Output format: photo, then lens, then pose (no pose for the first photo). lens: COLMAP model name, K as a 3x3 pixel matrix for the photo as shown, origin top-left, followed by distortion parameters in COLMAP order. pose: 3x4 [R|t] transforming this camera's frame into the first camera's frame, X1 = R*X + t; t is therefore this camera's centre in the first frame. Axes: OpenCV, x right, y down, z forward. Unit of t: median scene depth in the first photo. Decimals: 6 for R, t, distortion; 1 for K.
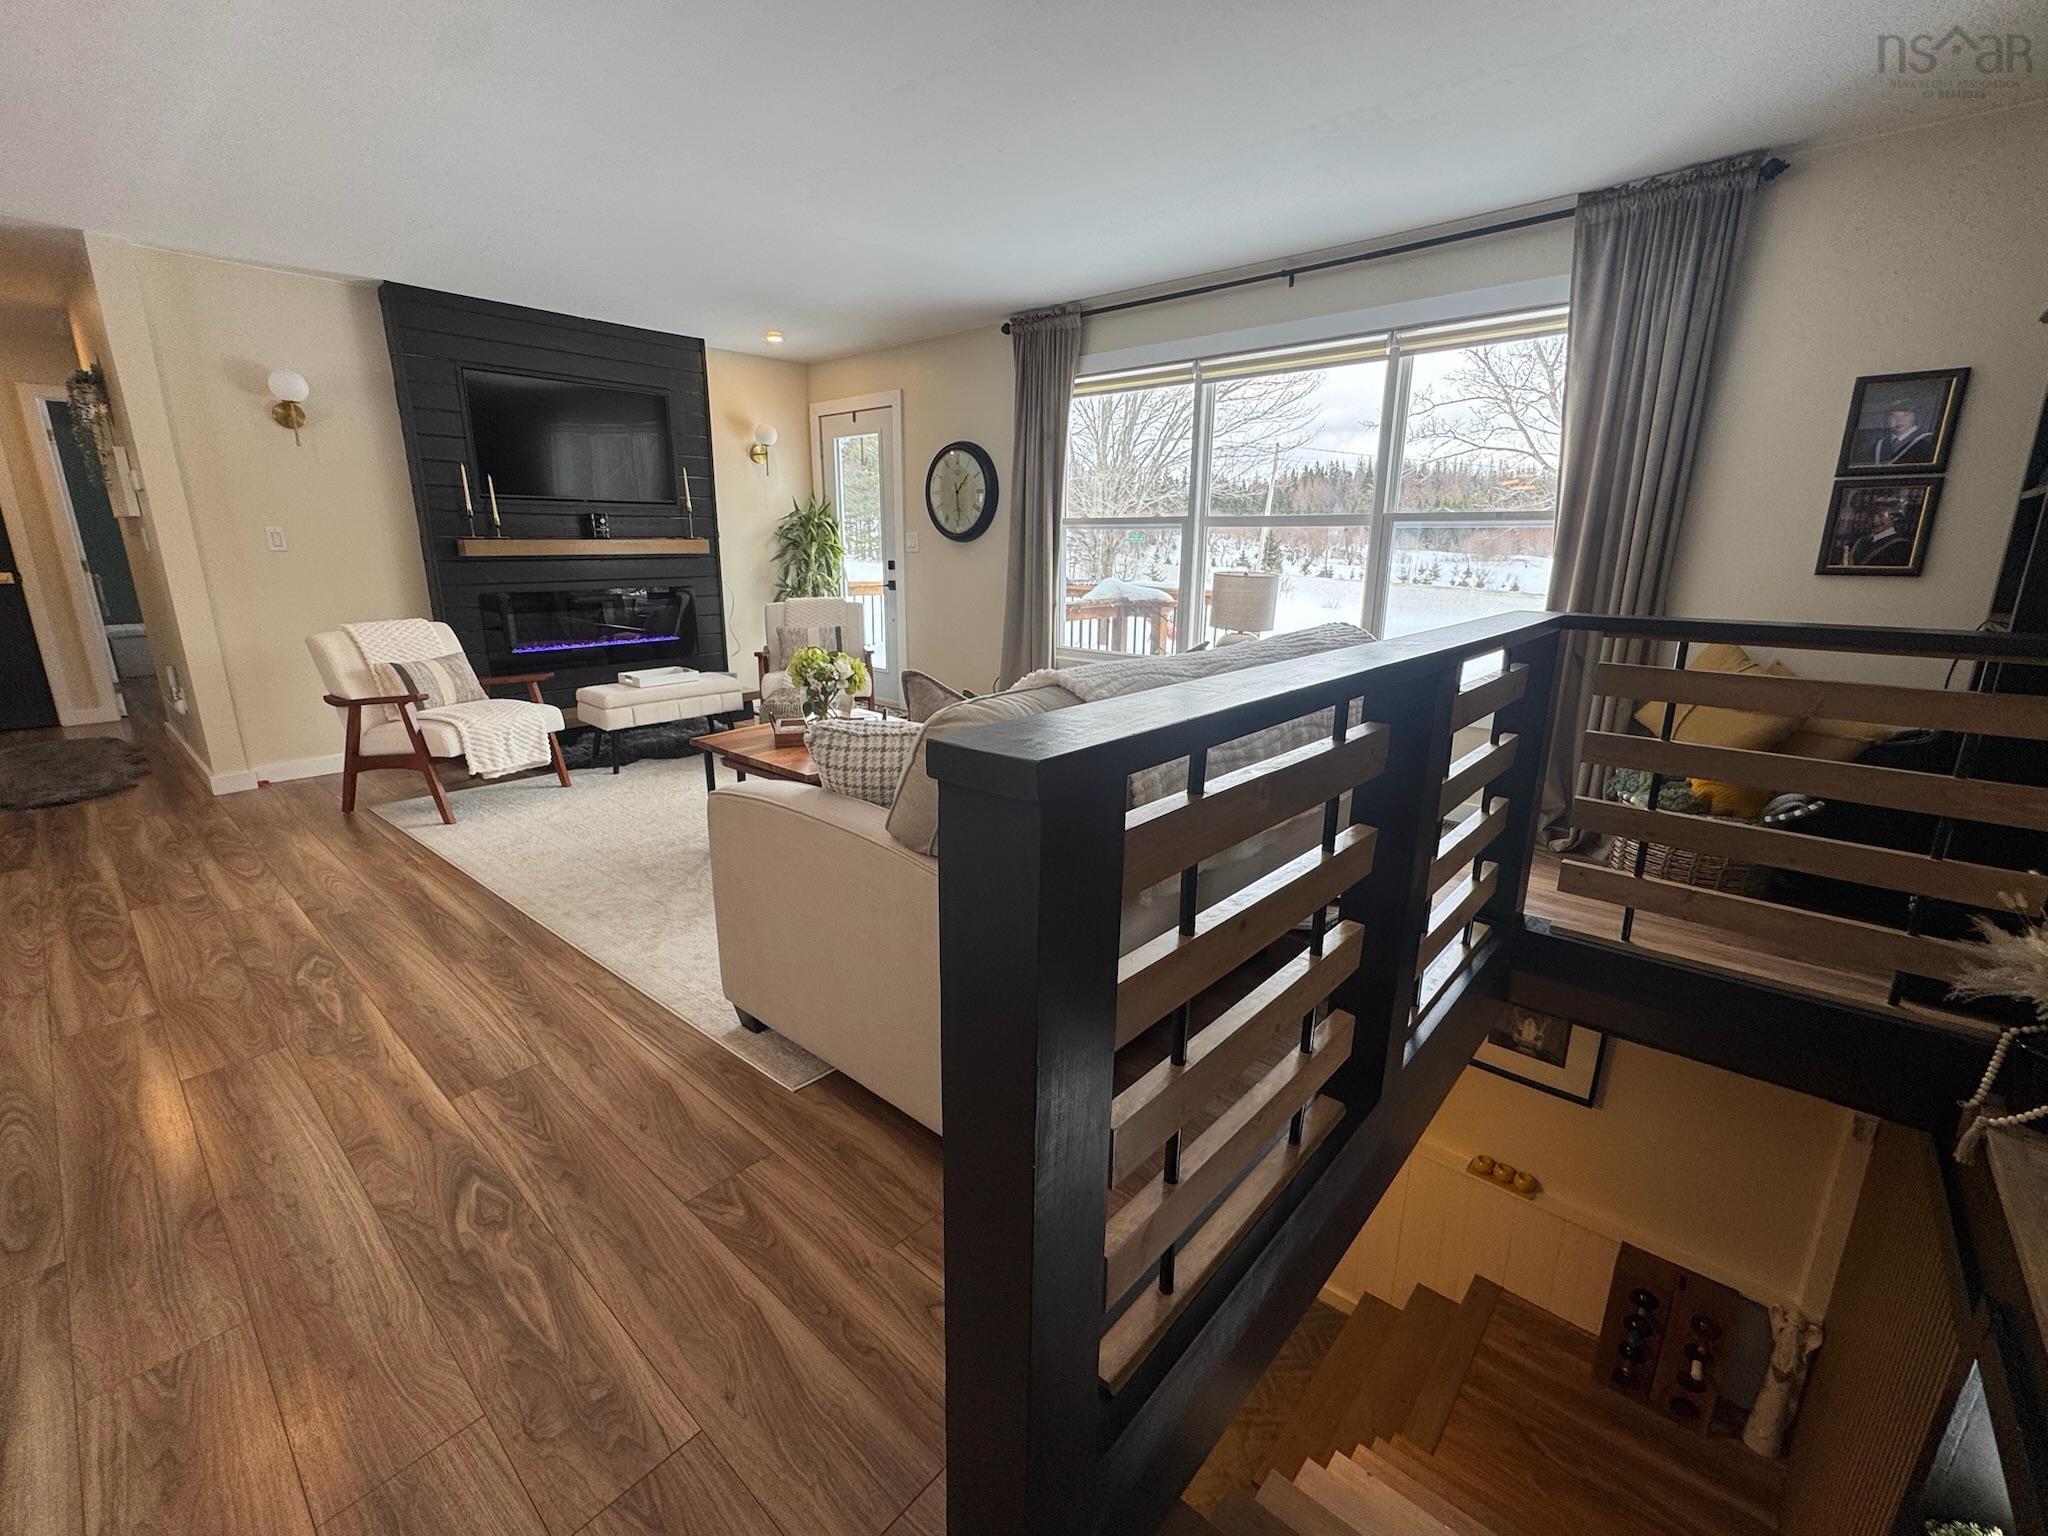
lens RADIAL K [[864.4, 0, 1030.1], [0, 864.4, 768.2], [0, 0, 1]] dist [-0.002538, 0.000169]
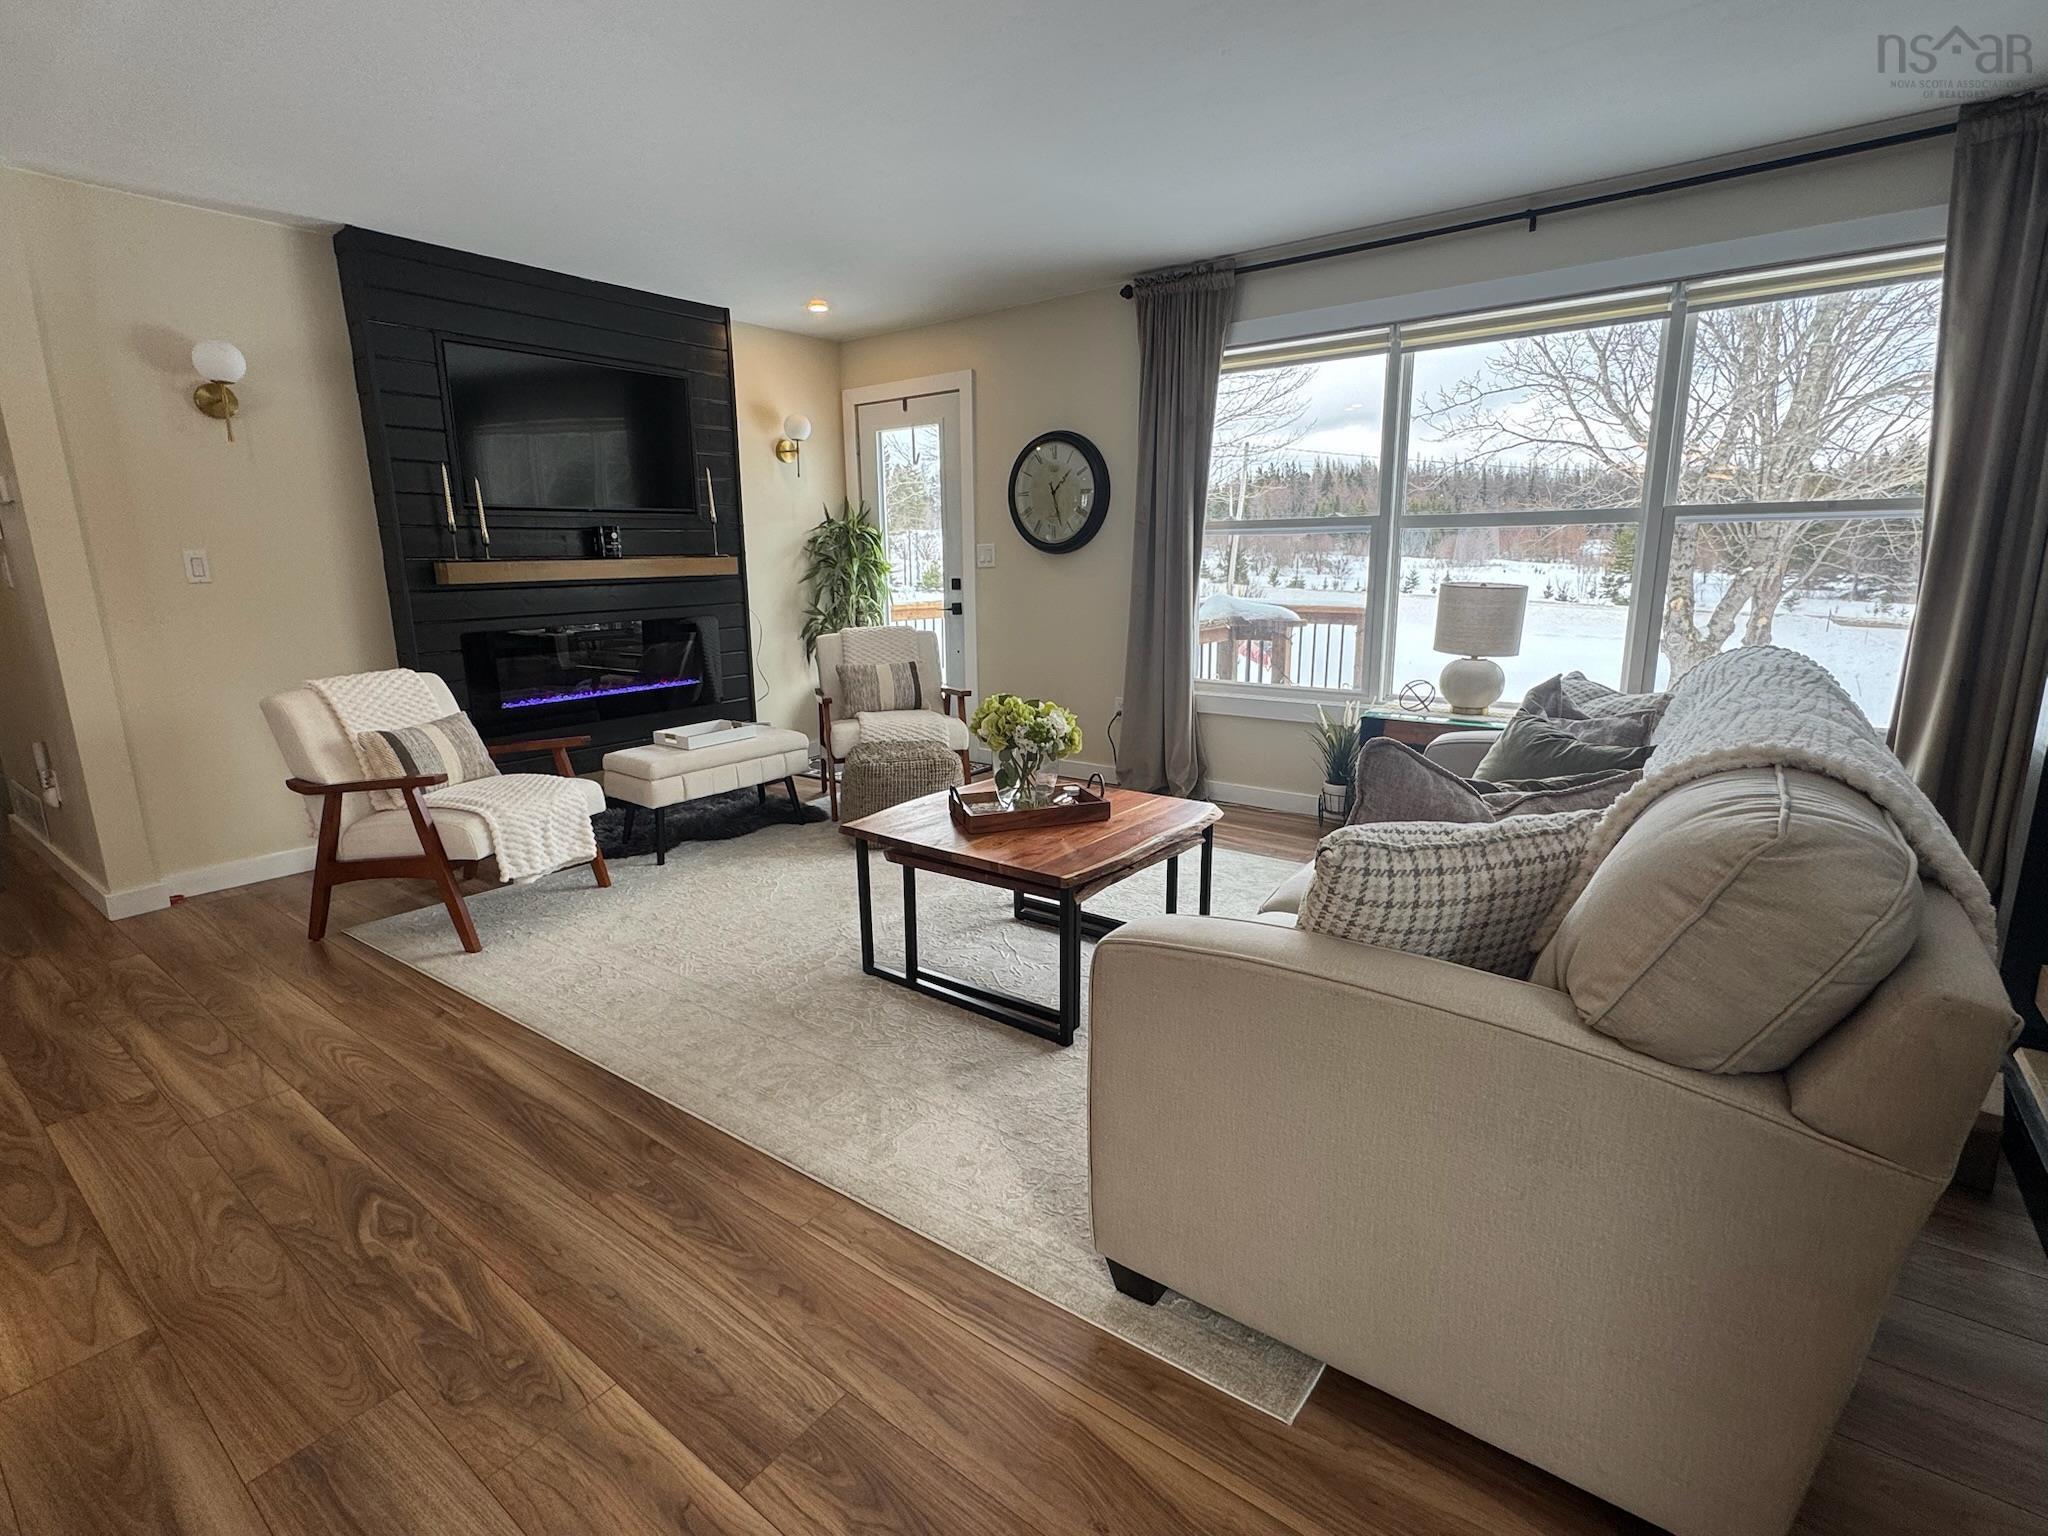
lens RADIAL K [[968.1, 0, 1028.2], [0, 968.1, 766.8], [0, 0, 1]] dist [-0.000503, -0.001012]
pose [[0.997217, -0.034226, 0.066232, -0.239846], [0.036931, 0.998515, -0.040060, -0.037480], [-0.064763, 0.042394, 0.997000, 0.145731]]
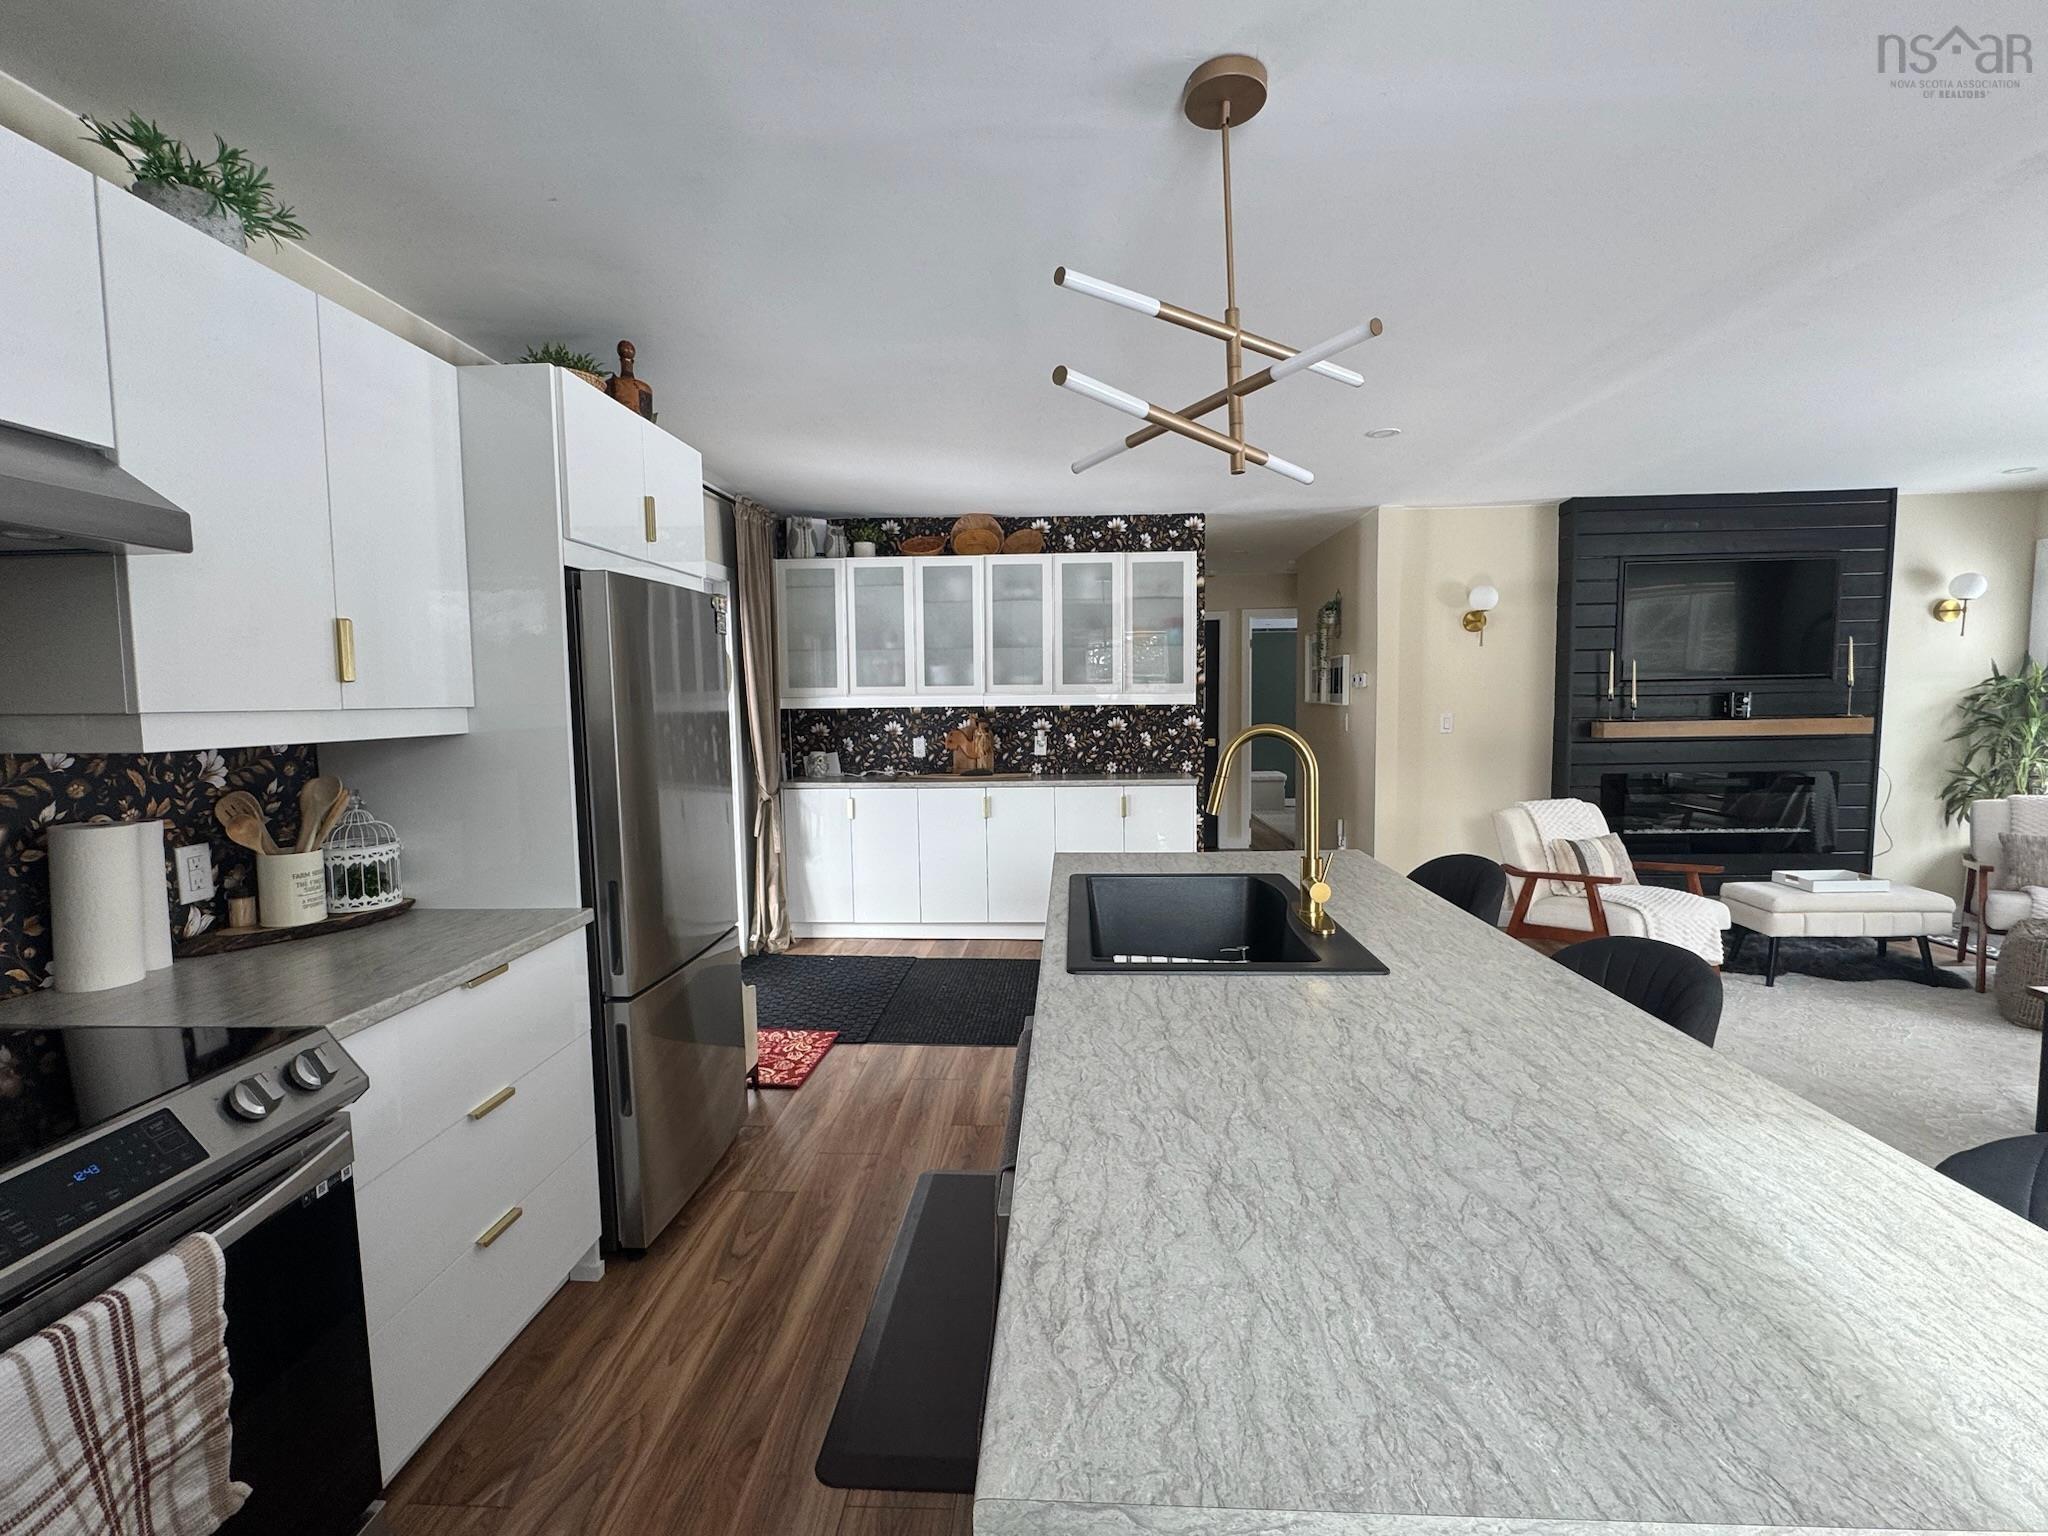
lens RADIAL K [[899.5, 0, 1005.7], [0, 899.5, 768.1], [0, 0, 1]] dist [-0.011008, -0.000406]
pose [[0.599818, 0.045982, -0.798814, -0.263934], [-0.182742, 0.979834, -0.080817, 0.005126], [0.778989, 0.194453, 0.596125, -0.206691]]
